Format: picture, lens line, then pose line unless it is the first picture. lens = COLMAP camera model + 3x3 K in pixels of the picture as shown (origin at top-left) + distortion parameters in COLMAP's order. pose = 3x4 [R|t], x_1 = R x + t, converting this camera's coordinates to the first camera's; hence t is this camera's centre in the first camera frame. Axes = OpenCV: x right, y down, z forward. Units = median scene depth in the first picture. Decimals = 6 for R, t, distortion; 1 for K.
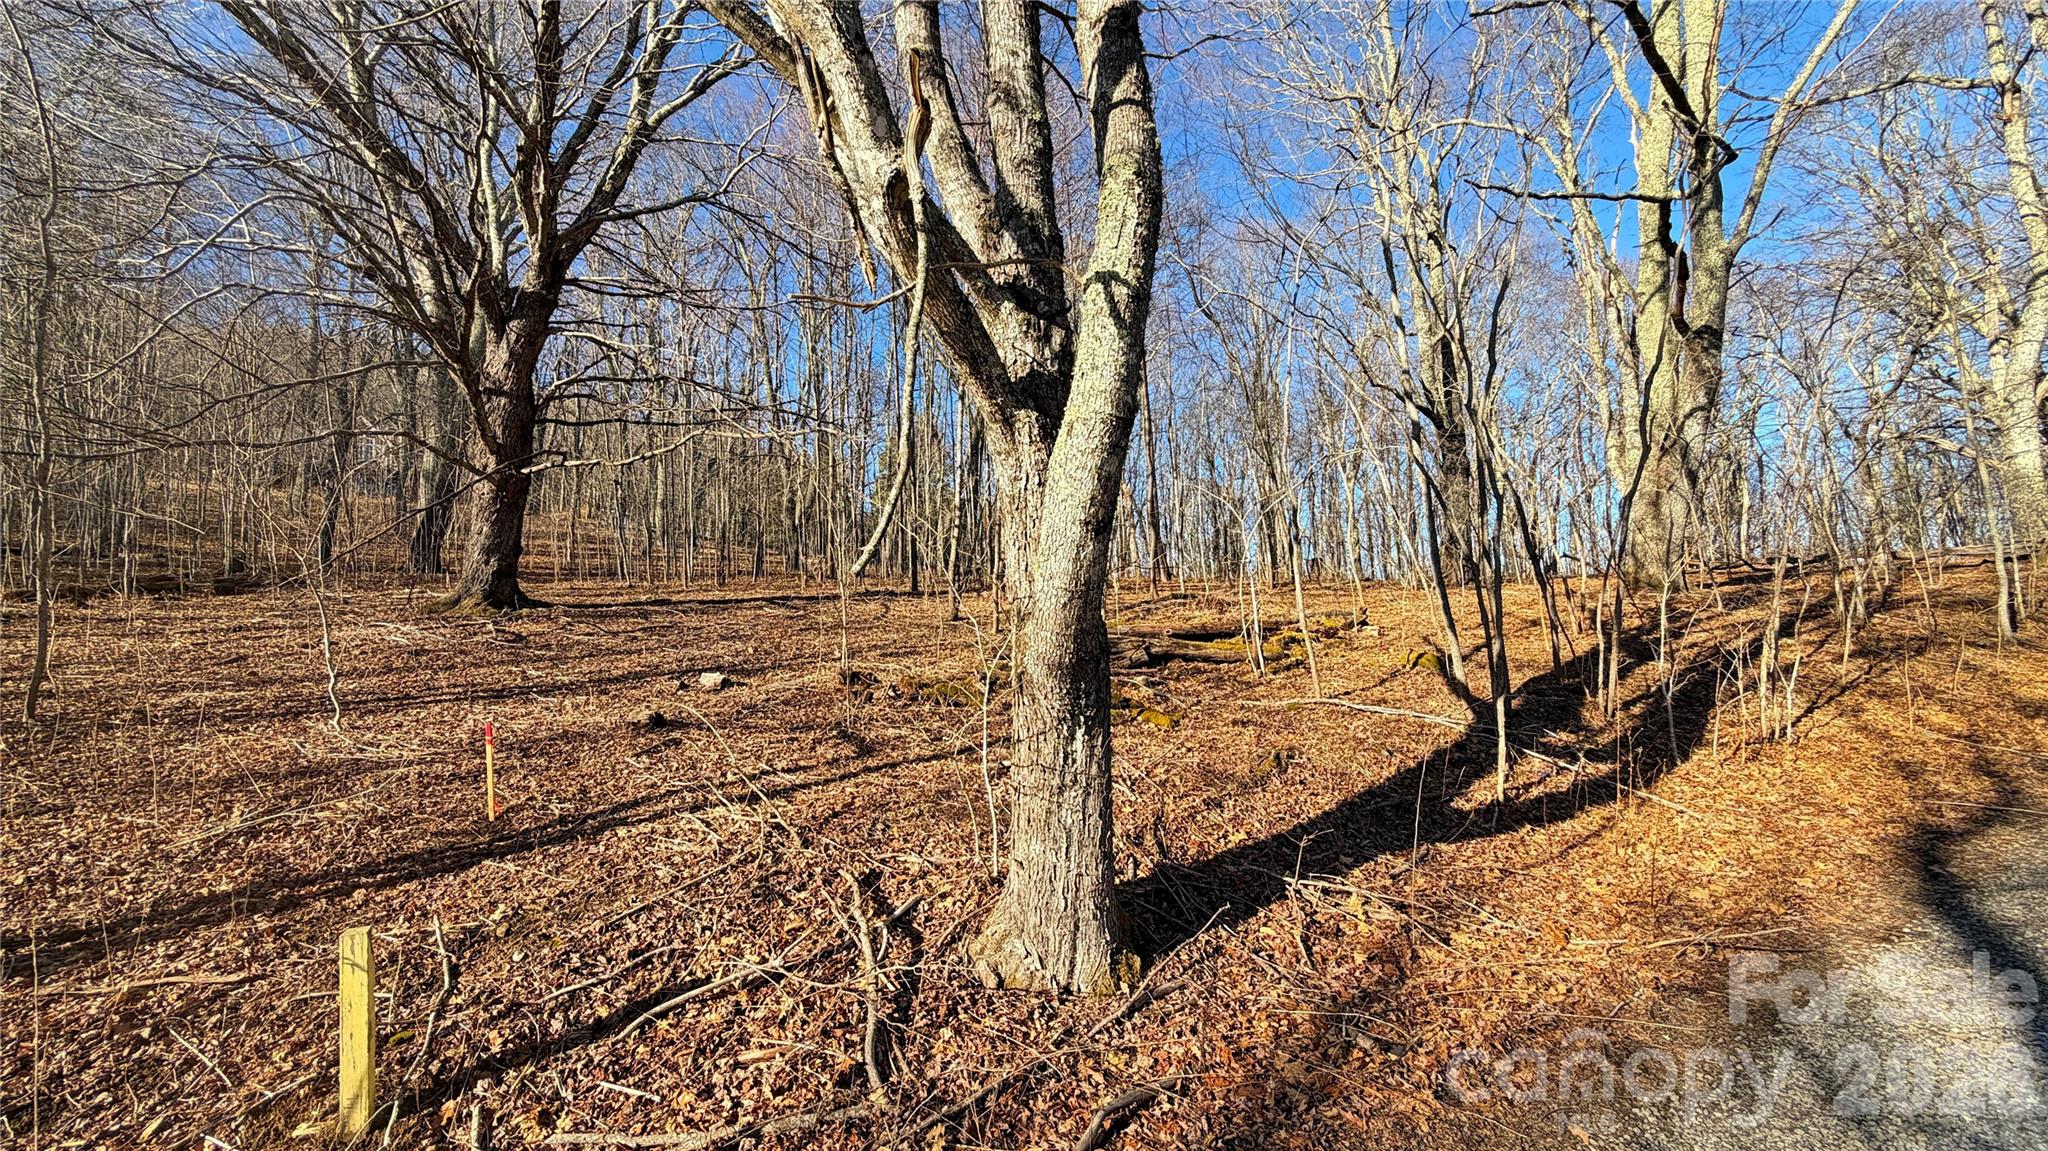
lens RADIAL K [[823.2, 0, 1024.0], [0, 823.2, 575.5], [0, 0, 1]] dist [-0.000092, 0.000284]
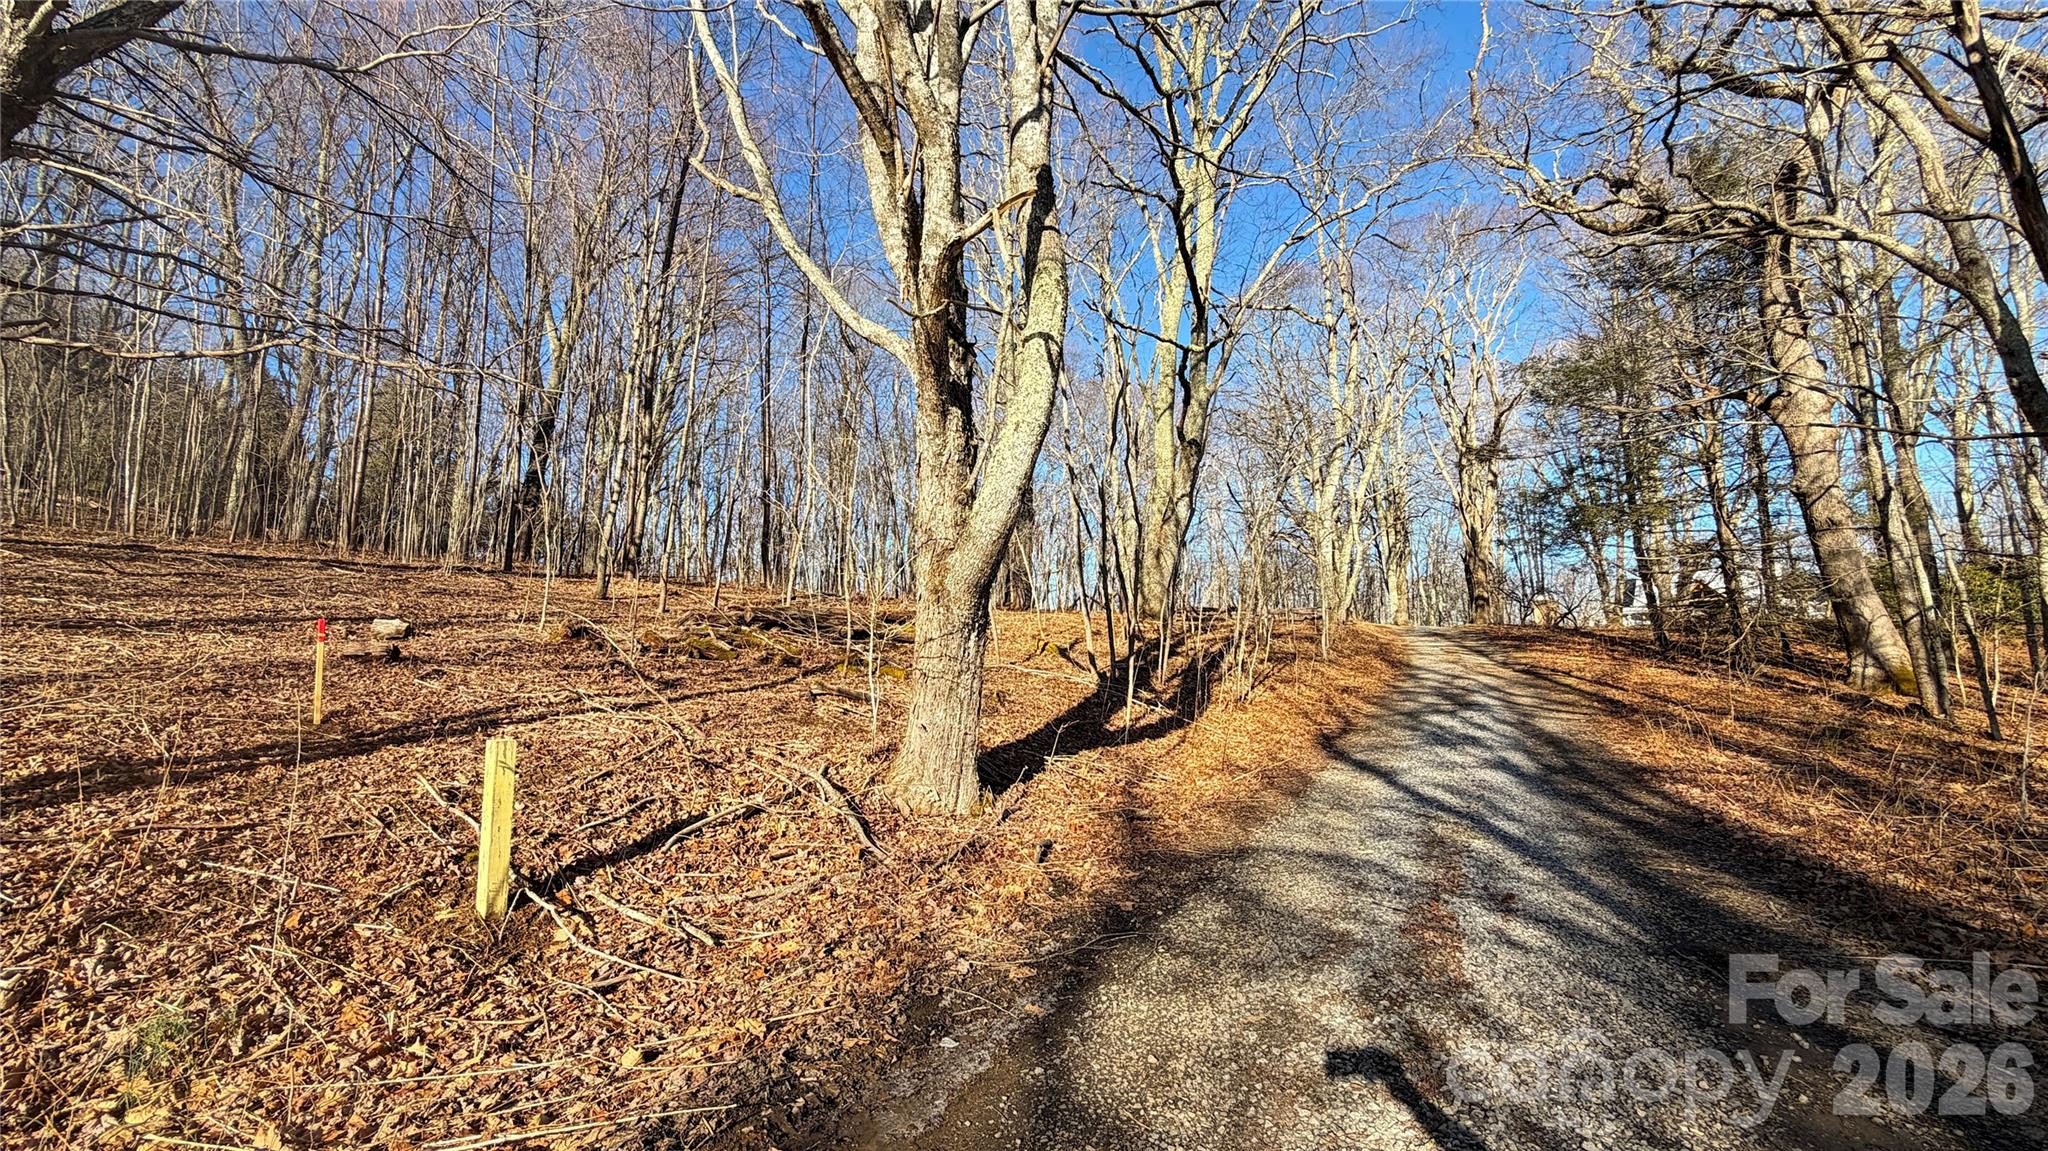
lens RADIAL K [[823.2, 0, 1024.0], [0, 823.2, 575.5], [0, 0, 1]] dist [-0.000092, 0.000284]
pose [[0.845930, 0.094721, 0.524815, -0.404586], [-0.075399, 0.995458, -0.058131, 0.106355], [-0.527937, 0.009604, 0.849229, -0.177362]]
